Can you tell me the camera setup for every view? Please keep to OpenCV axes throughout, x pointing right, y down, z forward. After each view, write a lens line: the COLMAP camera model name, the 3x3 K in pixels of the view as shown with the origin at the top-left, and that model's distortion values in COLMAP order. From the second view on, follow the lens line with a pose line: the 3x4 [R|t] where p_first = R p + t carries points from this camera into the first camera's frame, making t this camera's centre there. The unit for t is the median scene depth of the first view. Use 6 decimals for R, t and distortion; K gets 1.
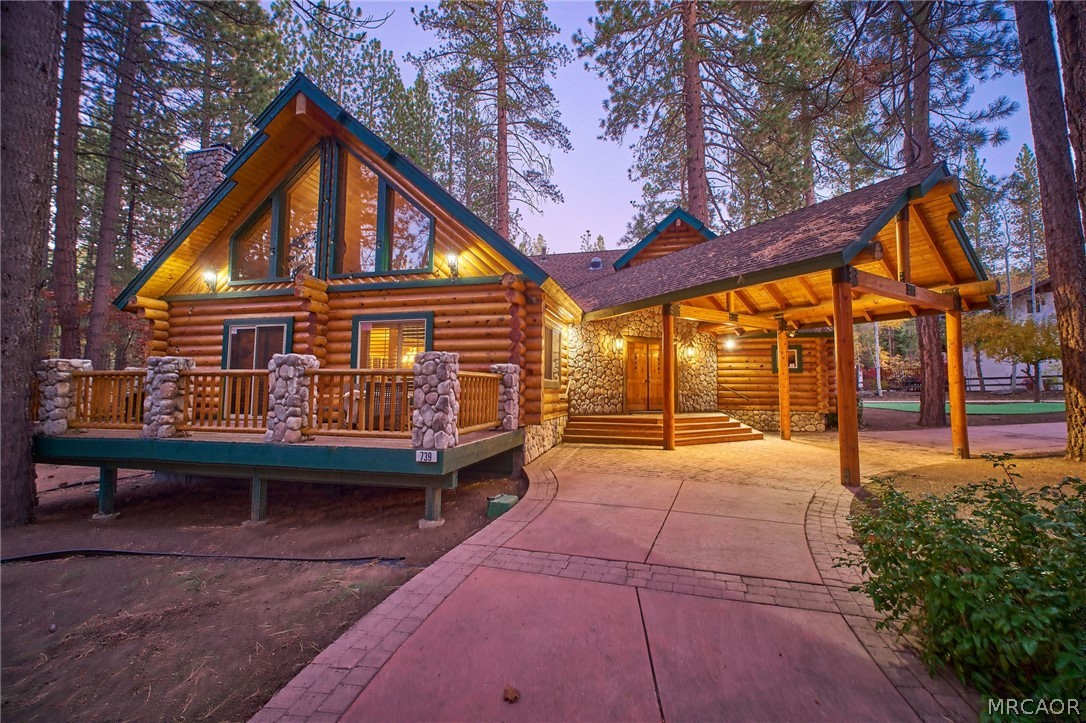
lens RADIAL K [[463.6, 0, 538.4], [0, 463.6, 359.7], [0, 0, 1]] dist [-0.003595, -0.000045]
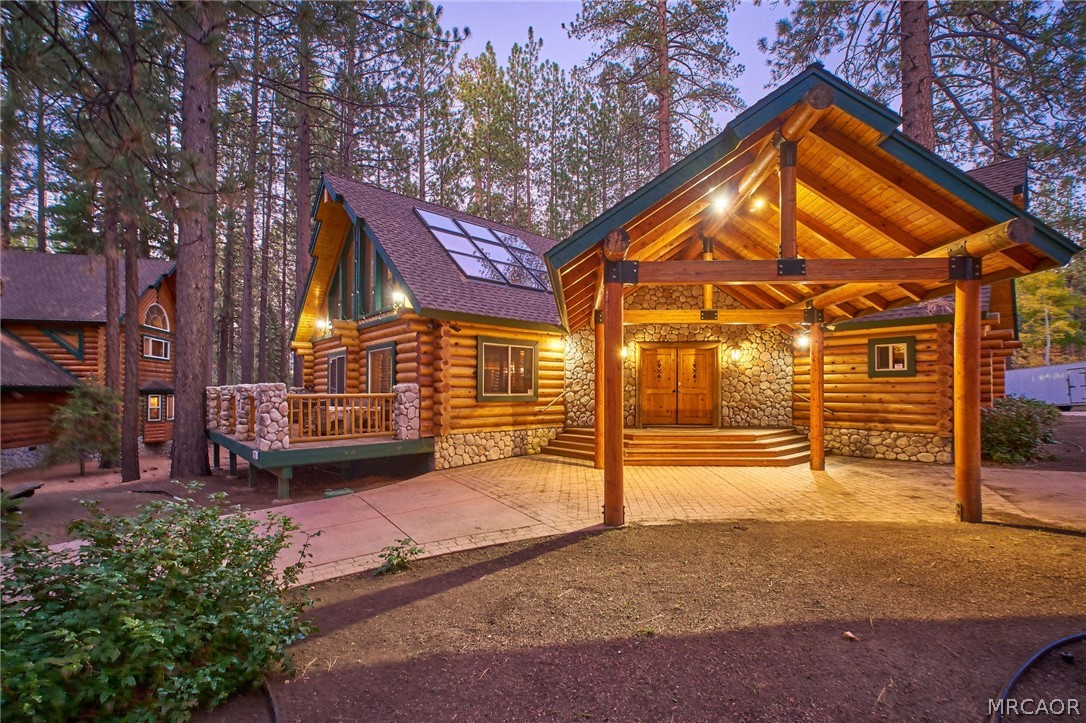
lens RADIAL K [[463.6, 0, 526.2], [0, 463.6, 394.0], [0, 0, 1]] dist [-0.003595, -0.000045]
pose [[0.823510, -0.004018, -0.567287, 0.487792], [0.044377, 0.997367, 0.057356, -0.011362], [0.565563, -0.072407, 0.821520, 0.110368]]
